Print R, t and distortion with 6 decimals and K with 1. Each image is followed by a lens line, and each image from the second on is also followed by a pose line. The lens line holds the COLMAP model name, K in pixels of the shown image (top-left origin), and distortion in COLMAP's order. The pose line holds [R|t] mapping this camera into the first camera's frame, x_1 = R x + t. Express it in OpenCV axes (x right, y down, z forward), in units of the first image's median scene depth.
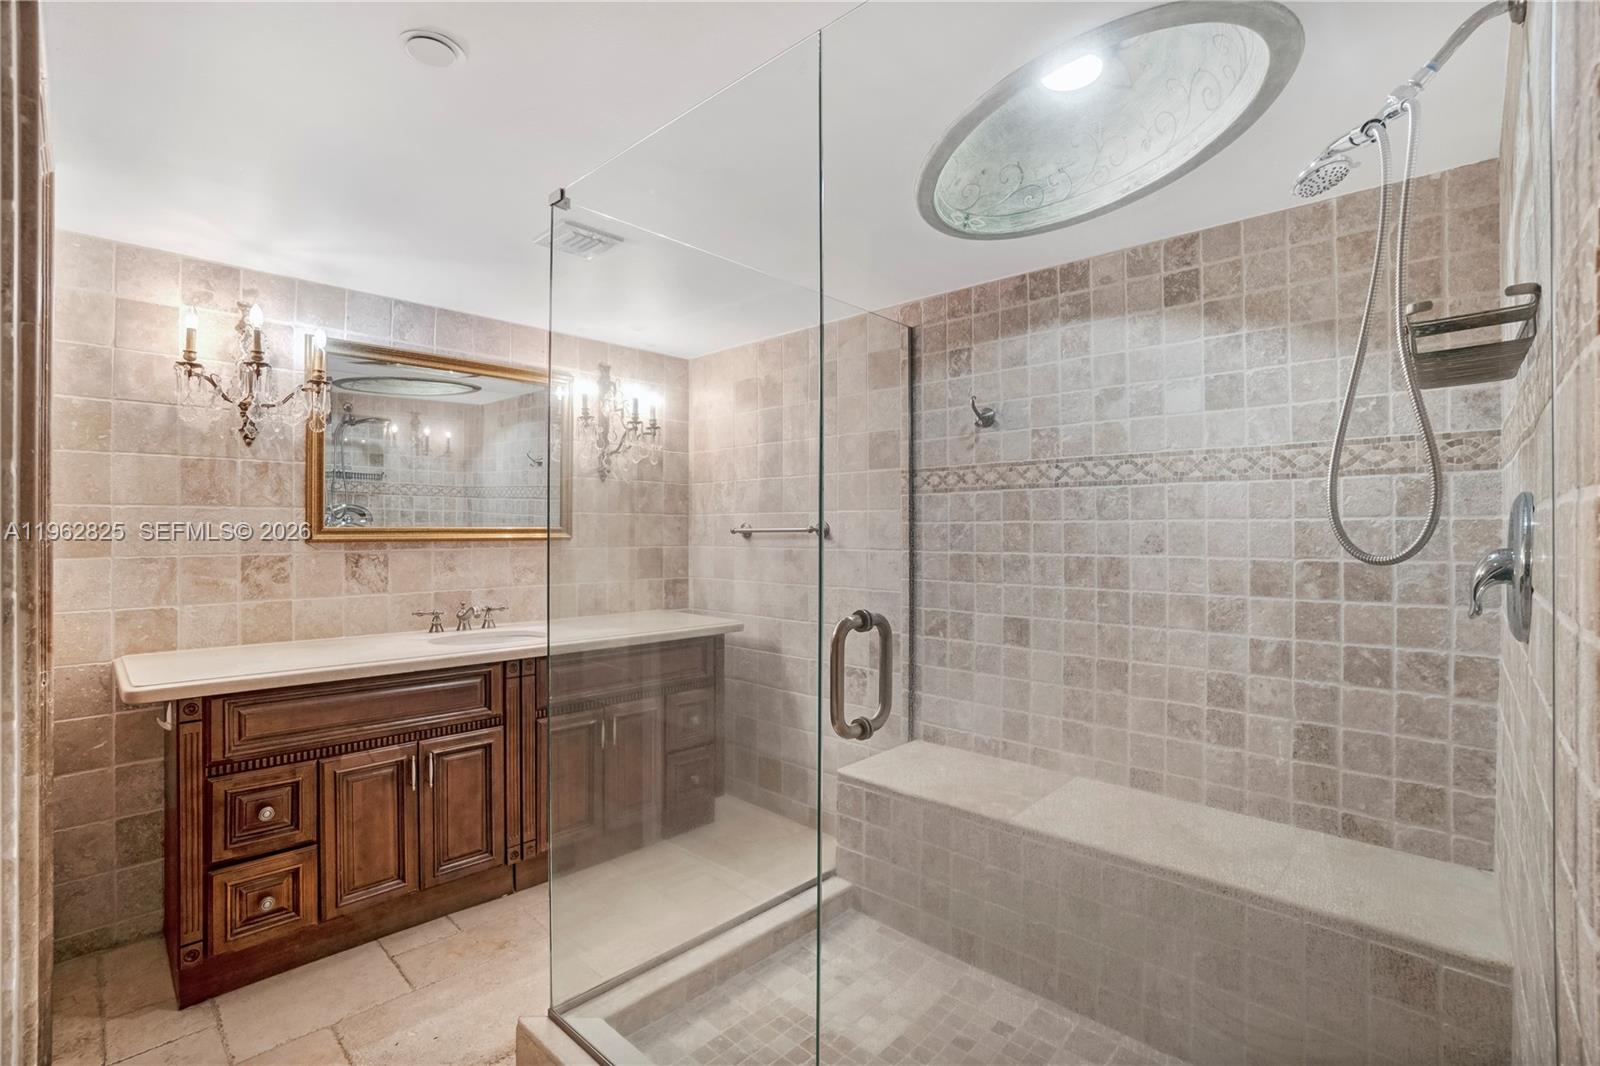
lens RADIAL K [[721.3, 0, 793.6], [0, 721.3, 518.9], [0, 0, 1]] dist [-0.054417, 0.022368]
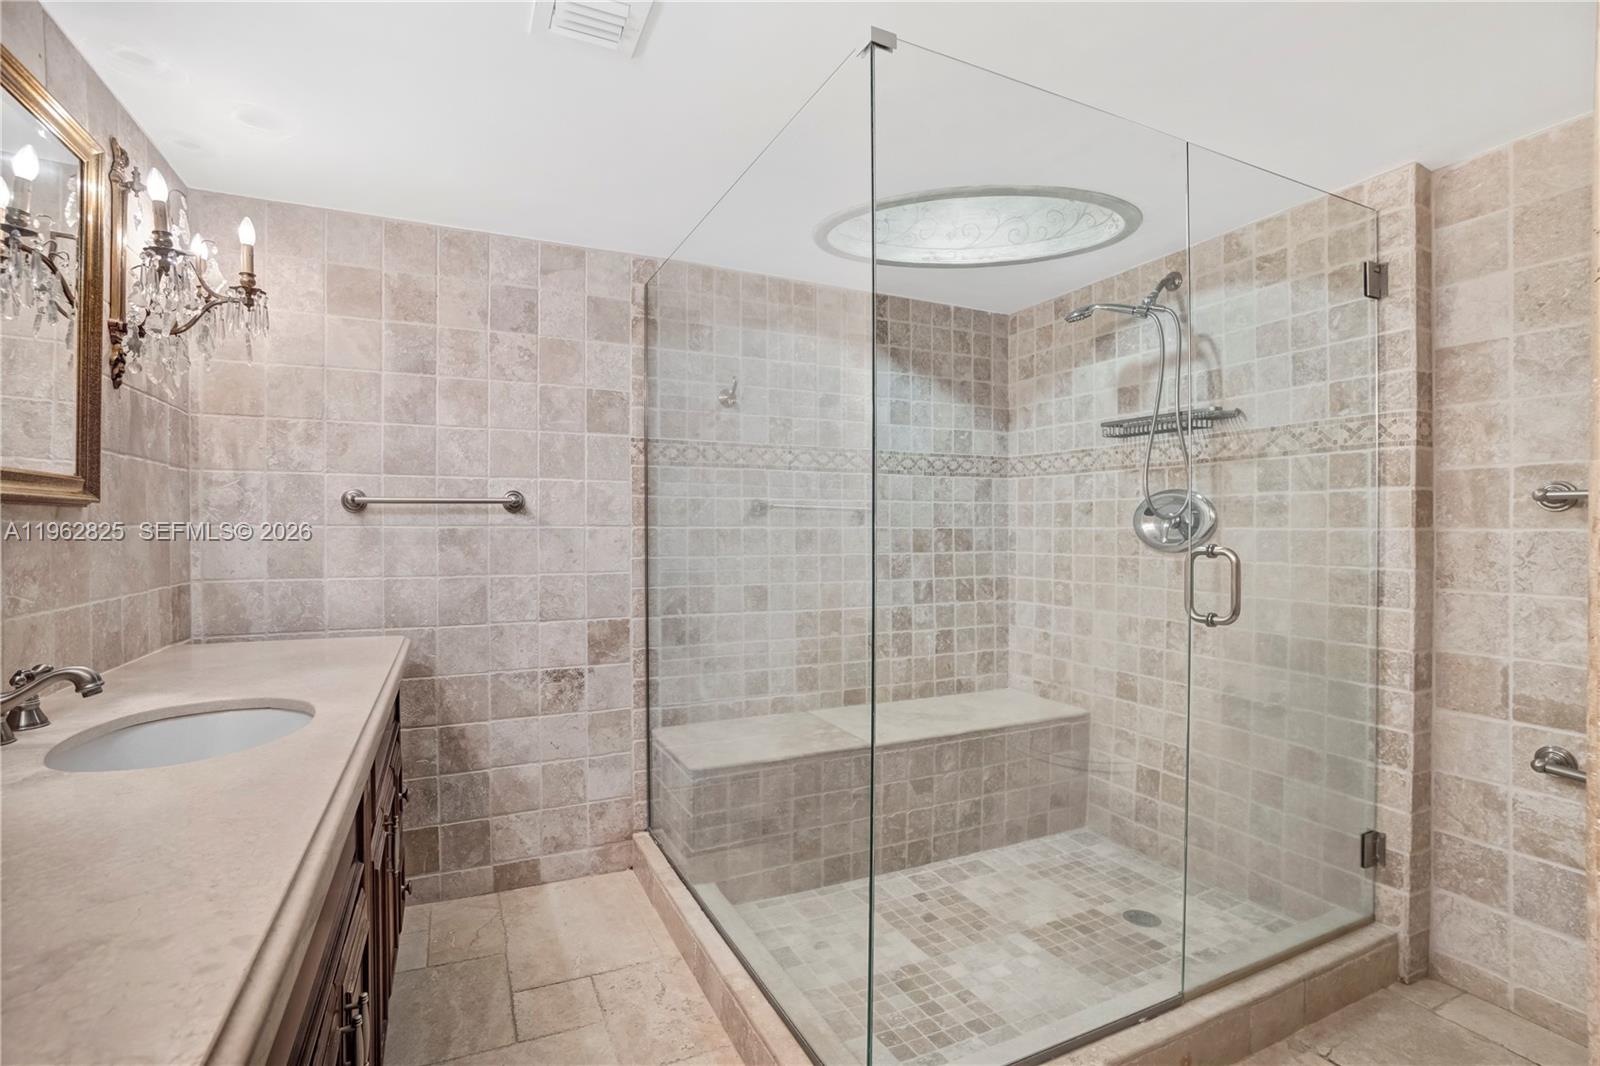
lens RADIAL K [[721.3, 0, 793.6], [0, 721.3, 518.9], [0, 0, 1]] dist [-0.054417, 0.022368]
pose [[0.375843, 0.005843, 0.926665, -0.743276], [-0.018961, 0.999819, 0.001386, 0.035364], [-0.926489, -0.018091, 0.375886, 0.574281]]
